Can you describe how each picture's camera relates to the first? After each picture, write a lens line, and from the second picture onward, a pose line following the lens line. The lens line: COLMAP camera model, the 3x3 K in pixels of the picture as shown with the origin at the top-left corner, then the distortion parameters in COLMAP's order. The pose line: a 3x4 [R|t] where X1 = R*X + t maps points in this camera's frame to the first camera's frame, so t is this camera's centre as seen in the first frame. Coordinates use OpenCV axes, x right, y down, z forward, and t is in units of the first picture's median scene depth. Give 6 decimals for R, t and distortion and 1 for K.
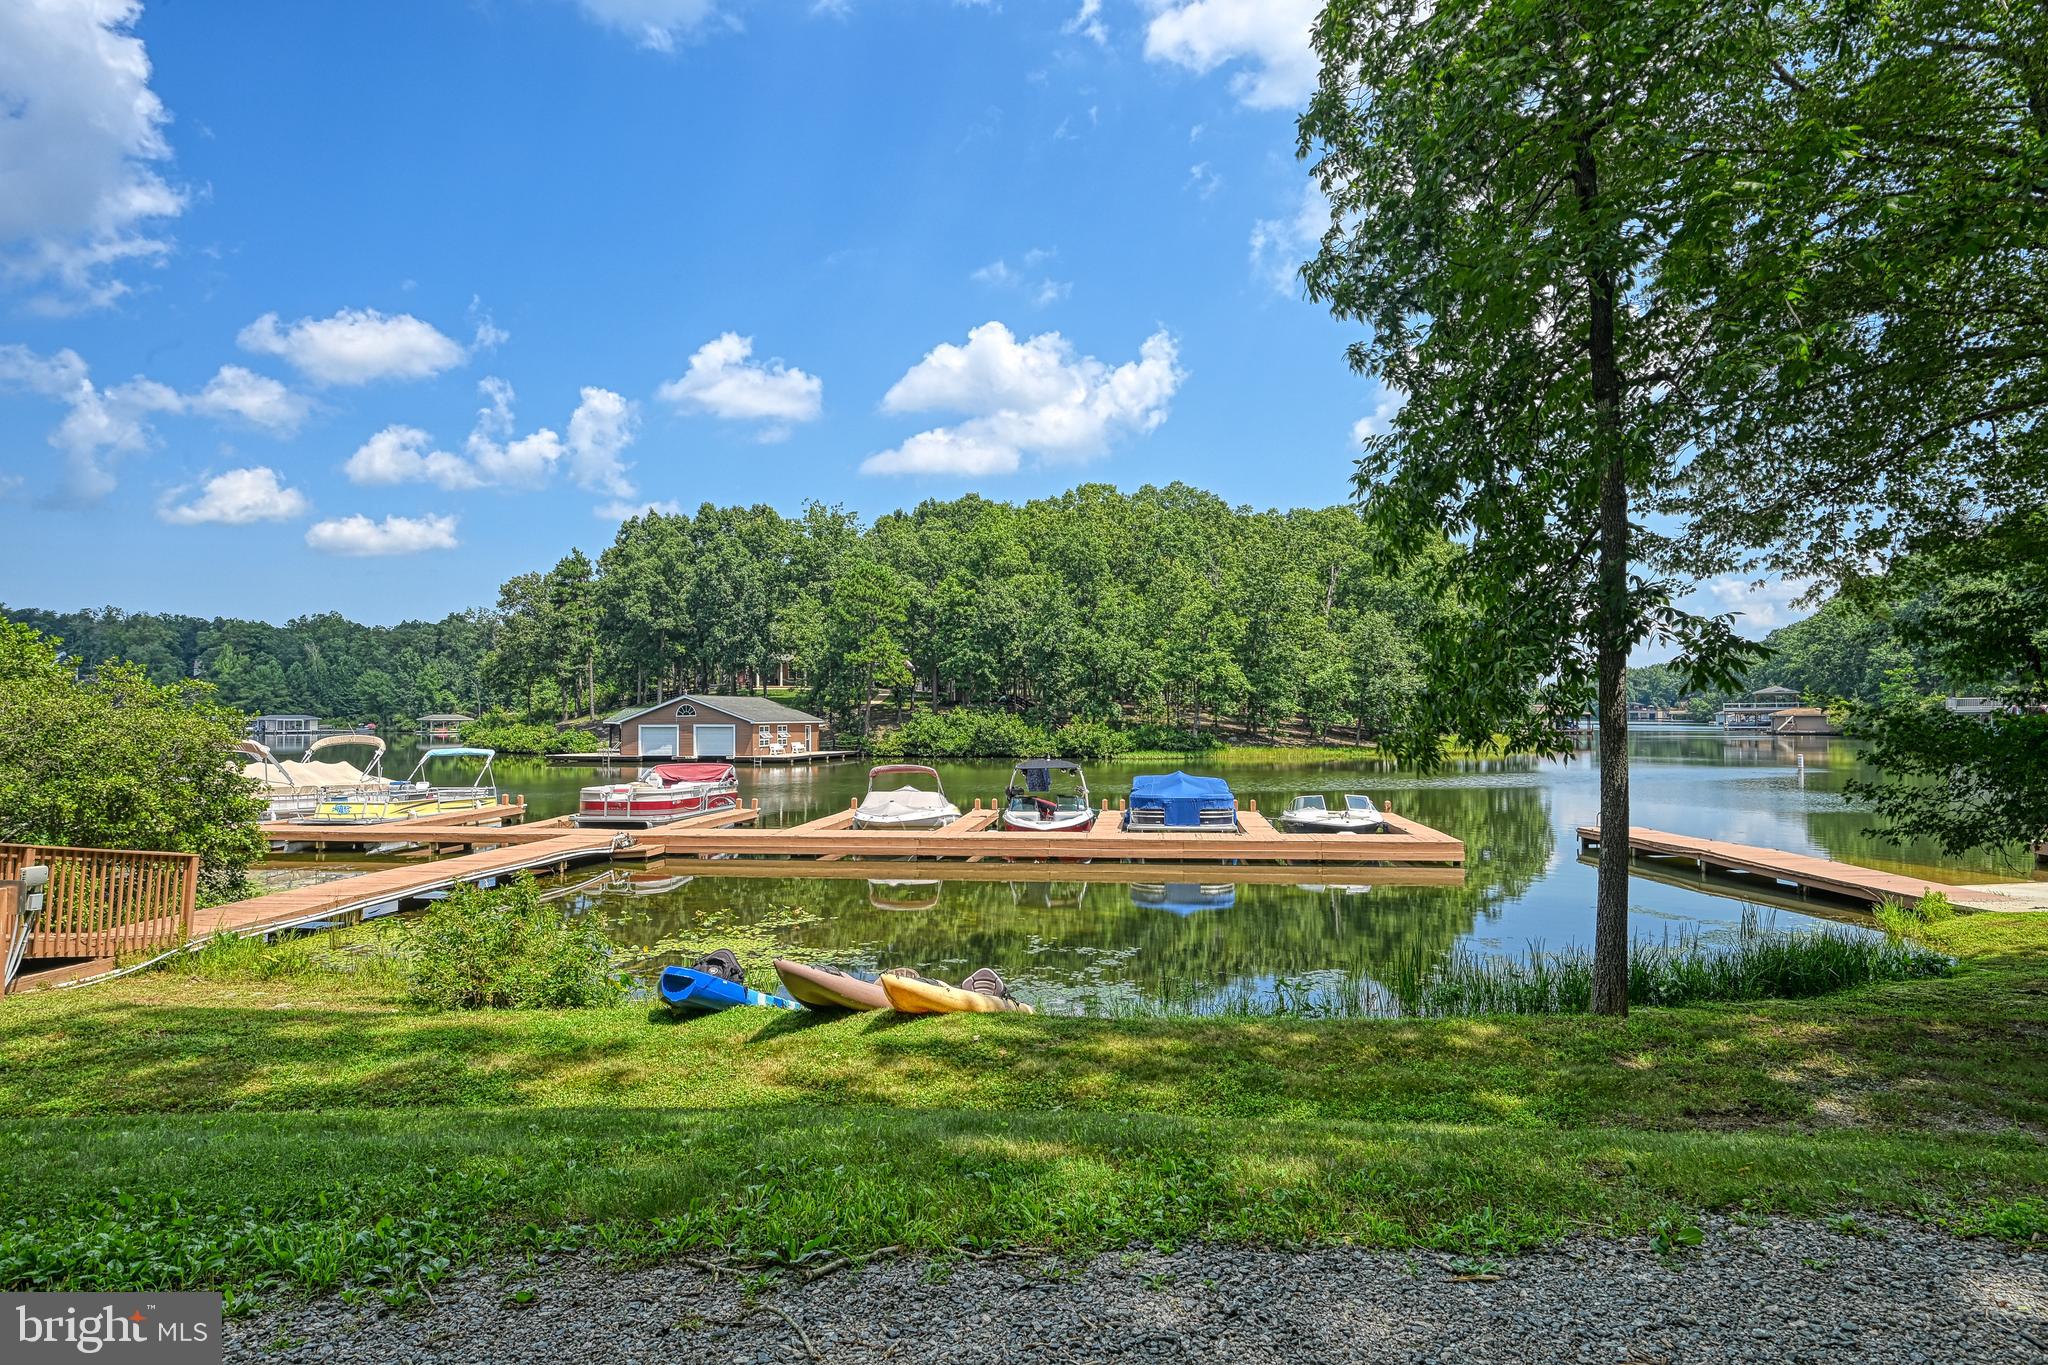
lens RADIAL K [[1126.1, 0, 1024.0], [0, 1126.1, 682.5], [0, 0, 1]] dist [-0.000852, -0.001835]
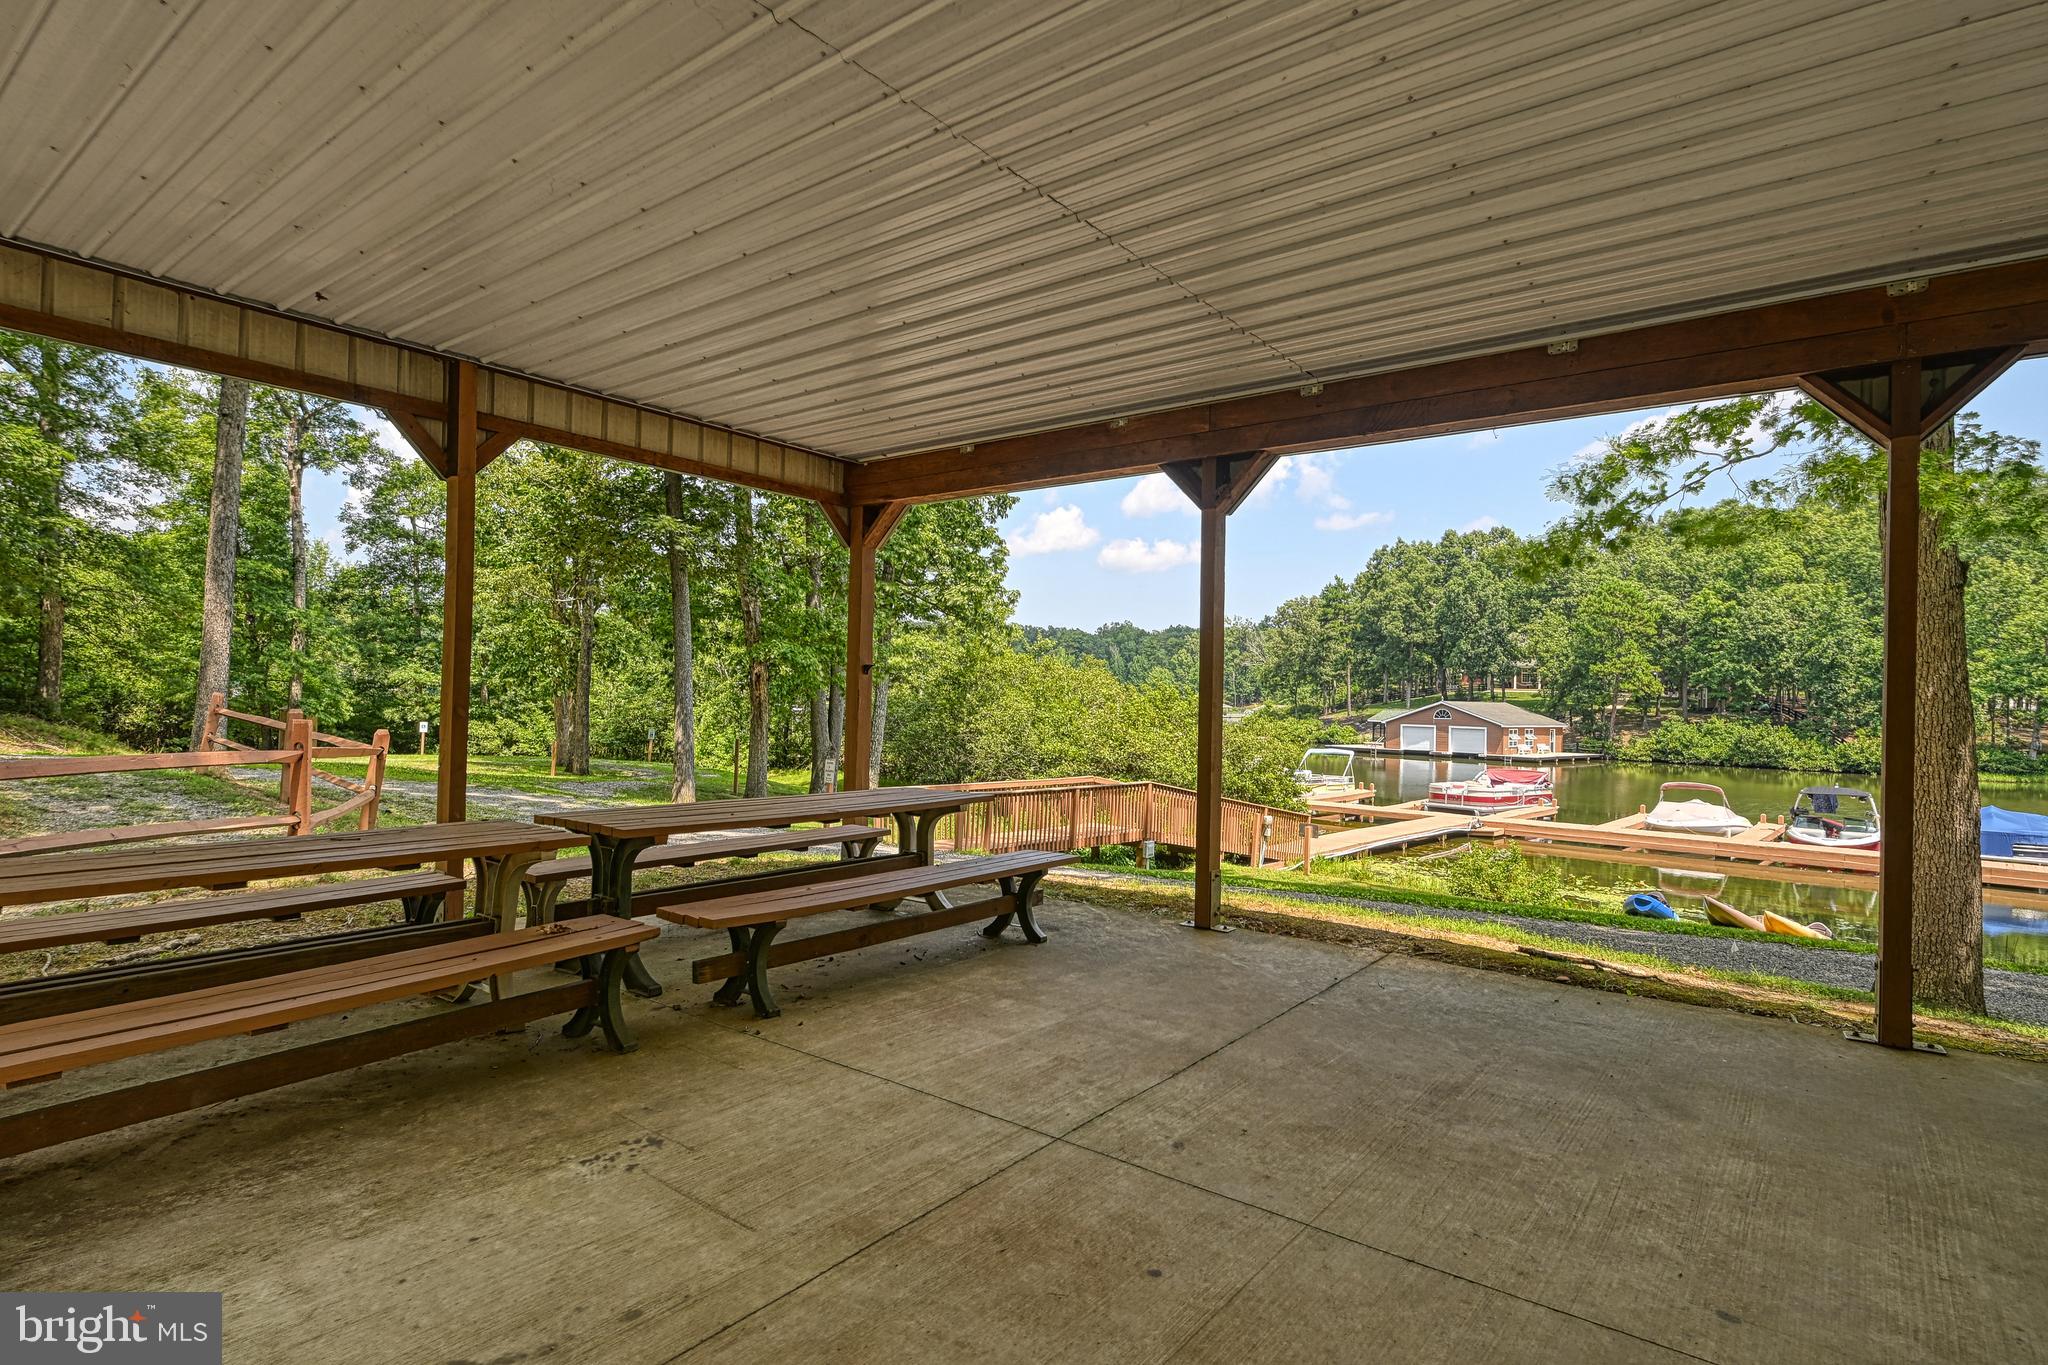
lens RADIAL K [[1039.3, 0, 1003.7], [0, 1039.3, 690.2], [0, 0, 1]] dist [0.000188, -0.000545]
pose [[0.803396, 0.016526, -0.595215, -0.014133], [-0.002707, 0.999706, 0.024103, -0.022263], [0.595438, -0.017753, 0.803205, -0.142778]]
